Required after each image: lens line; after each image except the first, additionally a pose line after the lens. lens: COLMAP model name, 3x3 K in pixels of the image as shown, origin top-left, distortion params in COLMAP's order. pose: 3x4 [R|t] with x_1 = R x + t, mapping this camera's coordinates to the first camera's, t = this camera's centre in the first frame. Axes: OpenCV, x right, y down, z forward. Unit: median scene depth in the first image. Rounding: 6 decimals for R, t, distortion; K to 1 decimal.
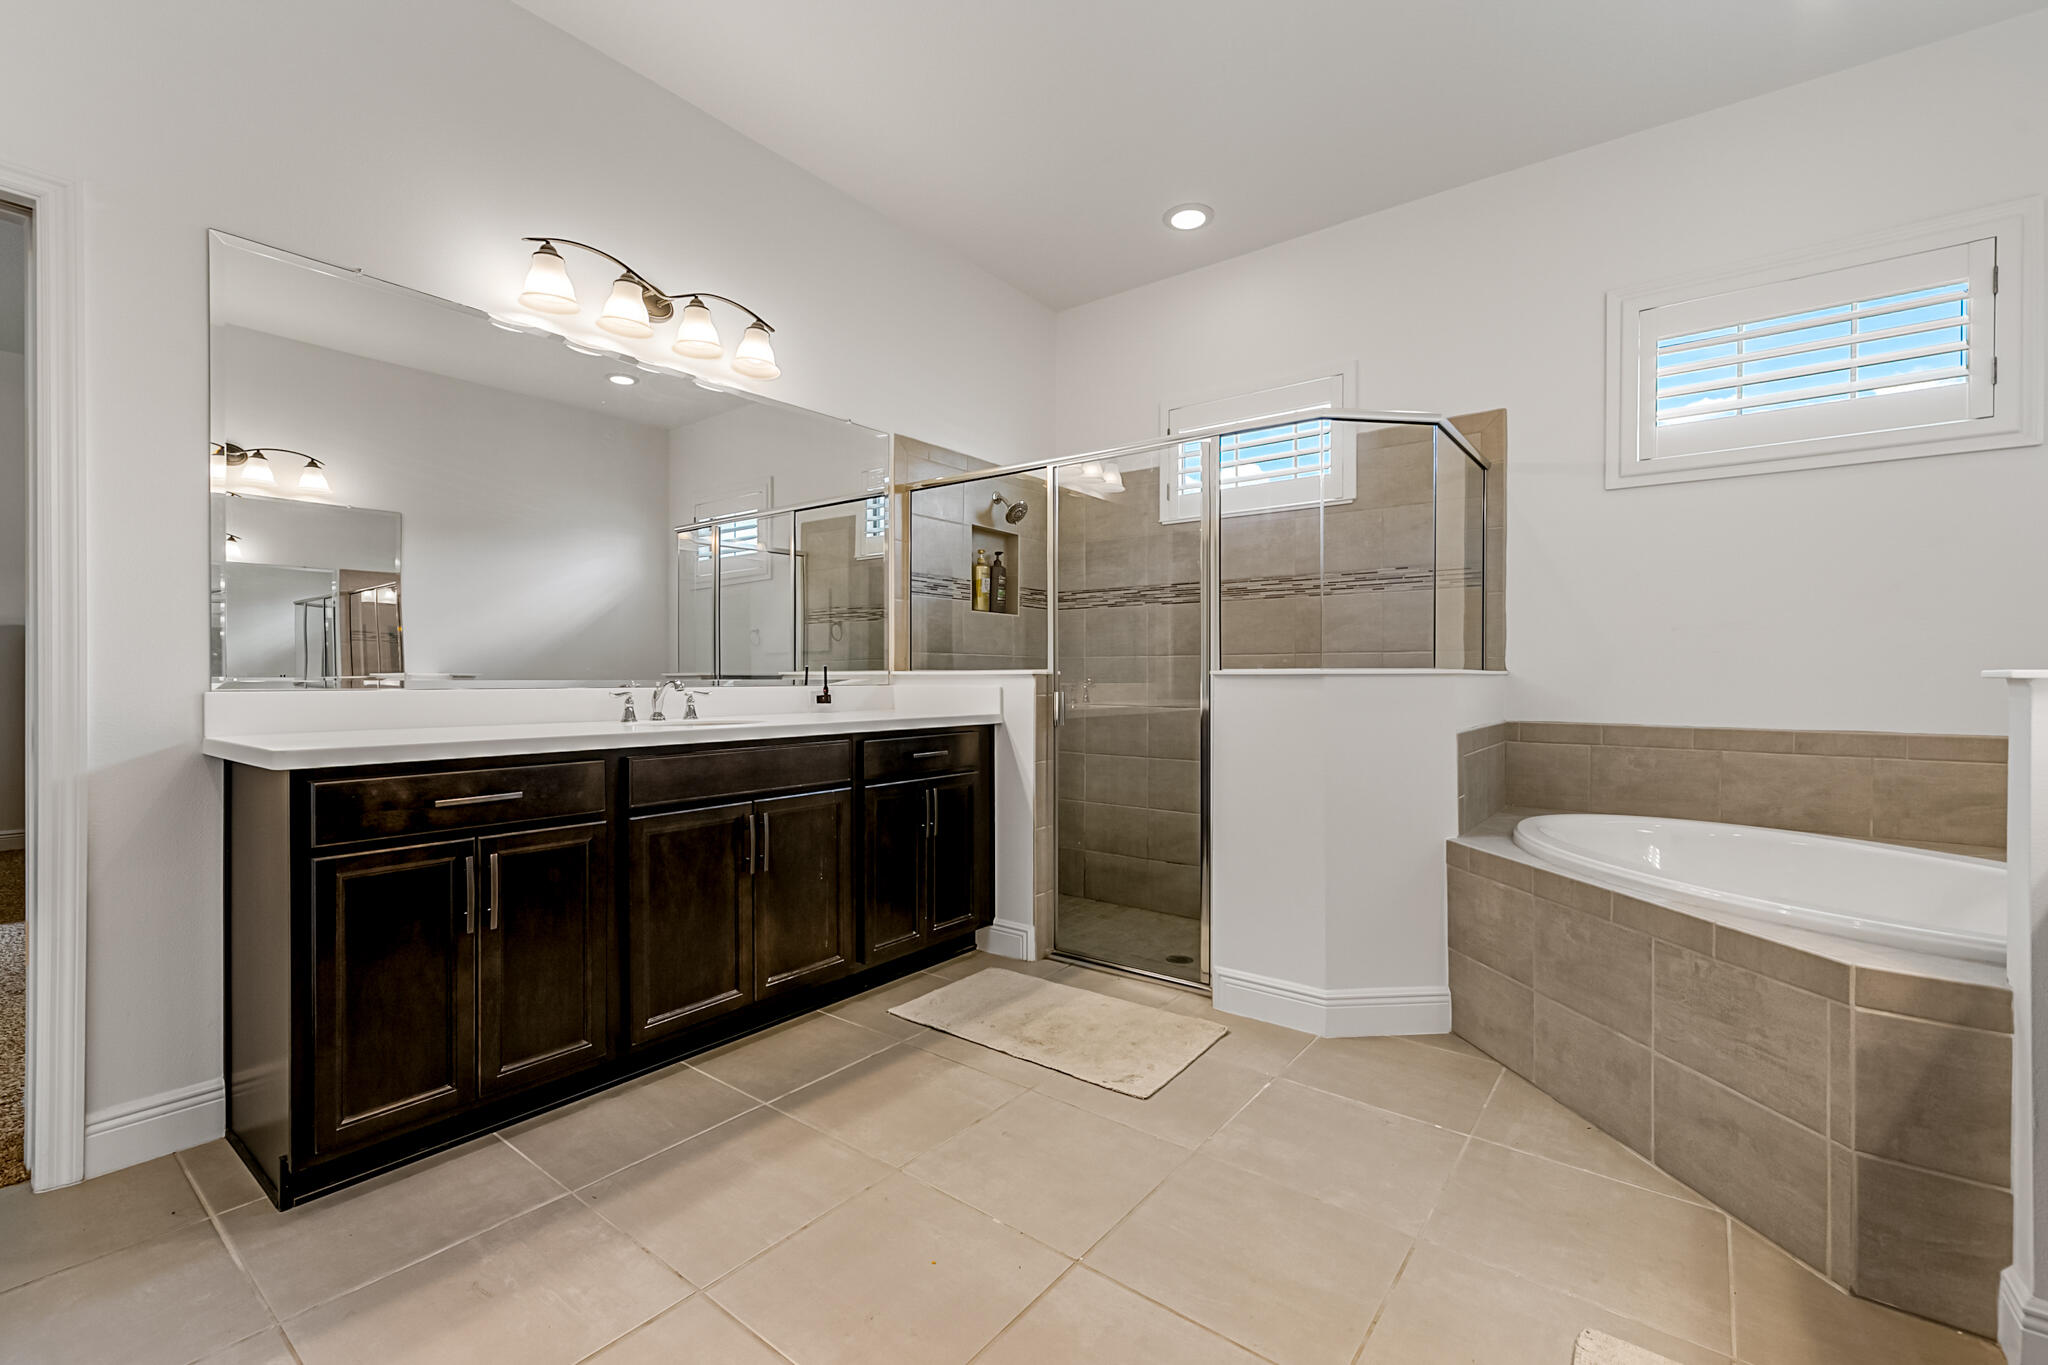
lens RADIAL K [[868.0, 0, 1024.0], [0, 868.0, 682.5], [0, 0, 1]] dist [0.003689, -0.000155]
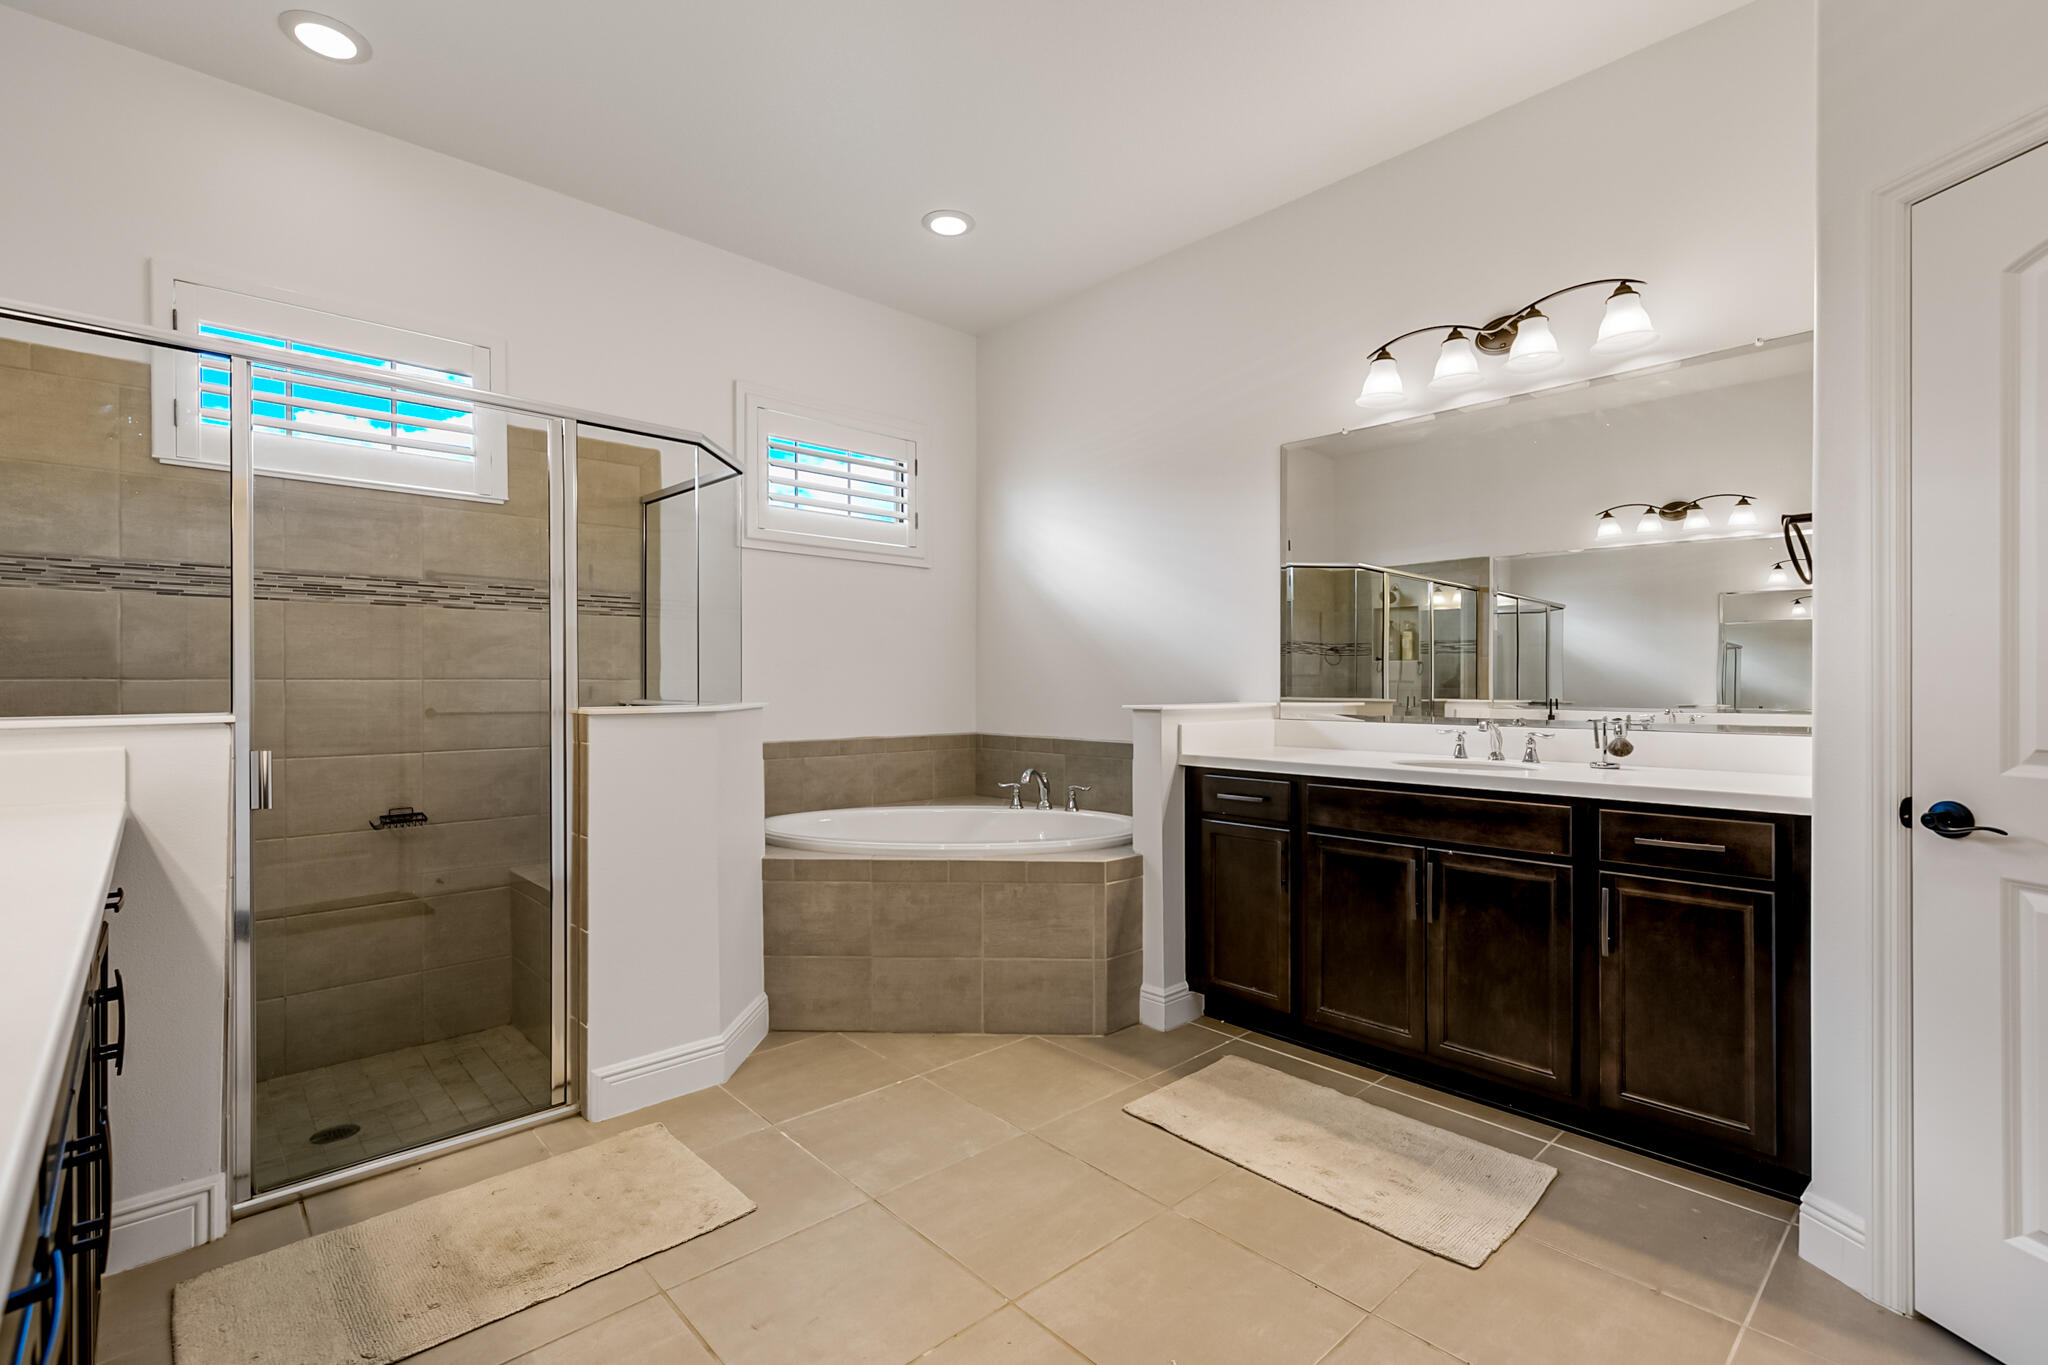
lens RADIAL K [[918.9, 0, 1024.7], [0, 918.9, 686.9], [0, 0, 1]] dist [0.003332, 0.000132]
pose [[0.163661, -0.006038, 0.986498, -0.608403], [0.007634, 0.999959, 0.004854, -0.039070], [-0.986487, 0.006737, 0.163700, 0.486804]]
